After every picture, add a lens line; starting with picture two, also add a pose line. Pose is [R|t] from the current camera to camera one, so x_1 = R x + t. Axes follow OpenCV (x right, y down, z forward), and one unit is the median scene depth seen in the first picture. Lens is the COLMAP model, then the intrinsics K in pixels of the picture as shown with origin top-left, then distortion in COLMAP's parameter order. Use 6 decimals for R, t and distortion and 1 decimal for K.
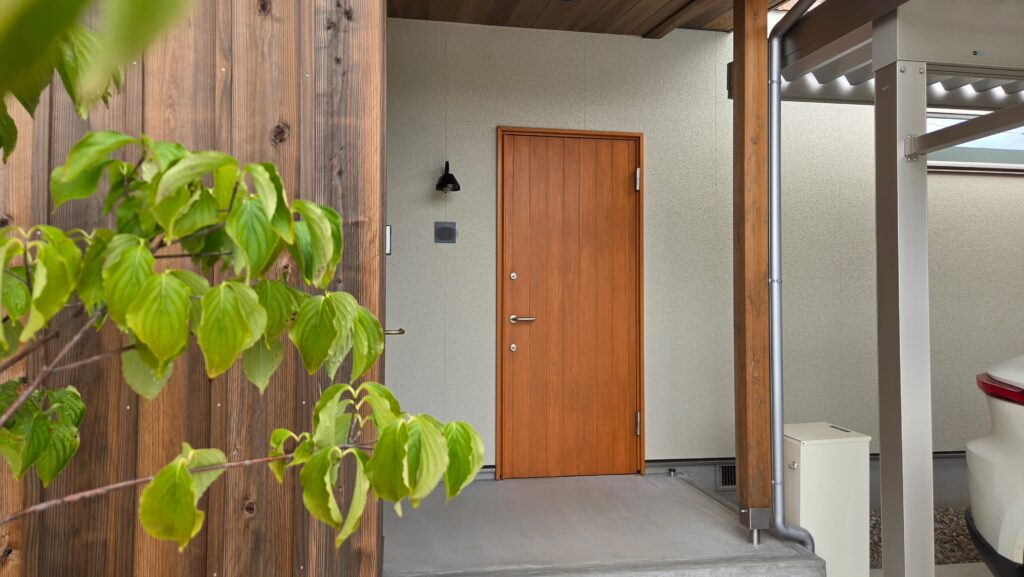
lens RADIAL K [[637.7, 0, 527.3], [0, 637.7, 282.3], [0, 0, 1]] dist [0.049063, -0.040558]
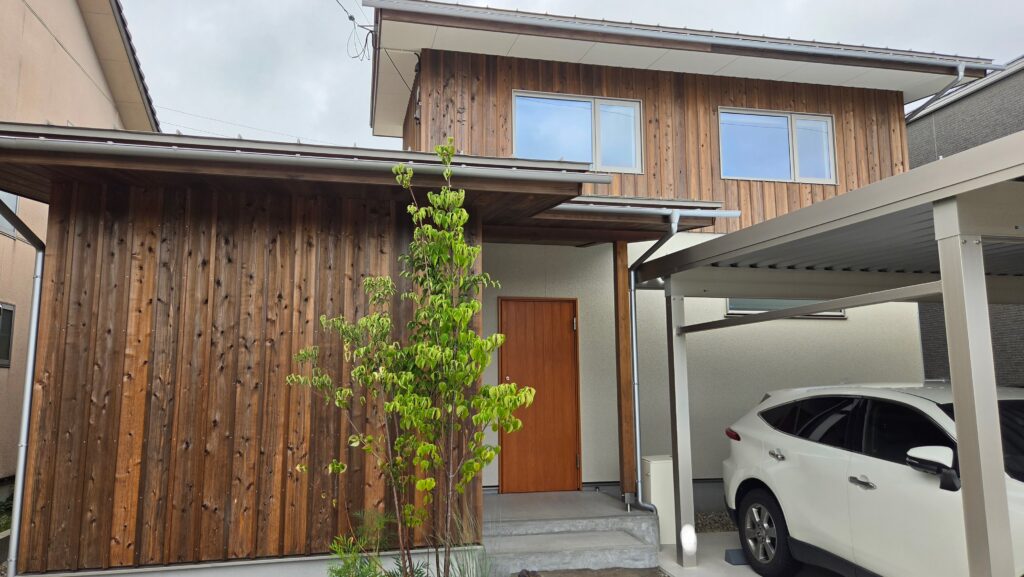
lens RADIAL K [[652.4, 0, 512.0], [0, 652.4, 288.5], [0, 0, 1]] dist [0.059016, -0.044463]
pose [[0.999545, -0.004768, 0.029772, -0.064272], [0.007918, 0.994269, -0.106613, -0.066914], [-0.029093, 0.106800, 0.993855, -0.889464]]
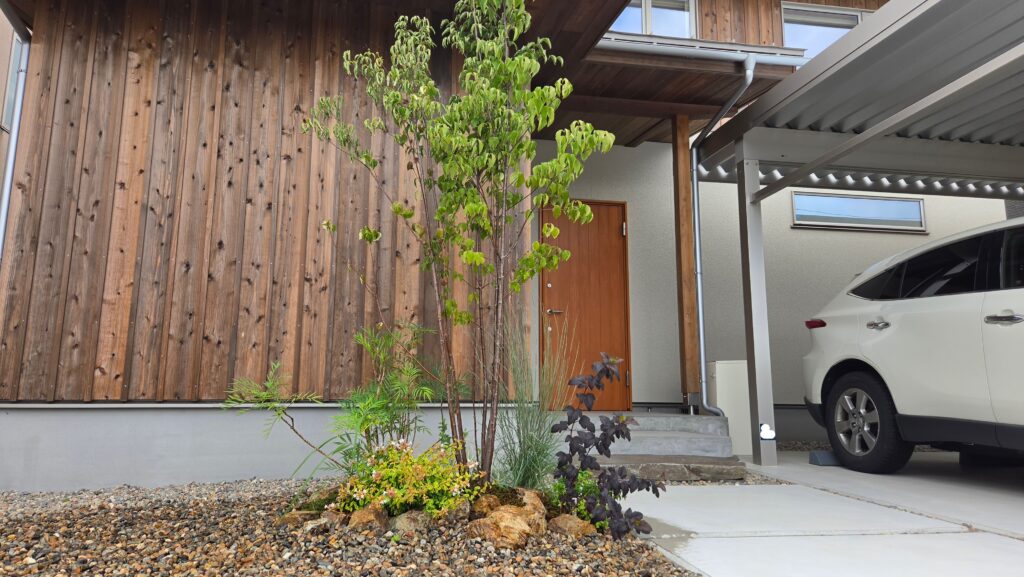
lens RADIAL K [[652.4, 0, 512.0], [0, 652.4, 288.5], [0, 0, 1]] dist [0.059016, -0.044463]
pose [[0.999983, 0.002969, -0.004962, -0.110212], [-0.003636, 0.990091, -0.140378, 0.235997], [0.004496, 0.140393, 0.990086, -0.666414]]
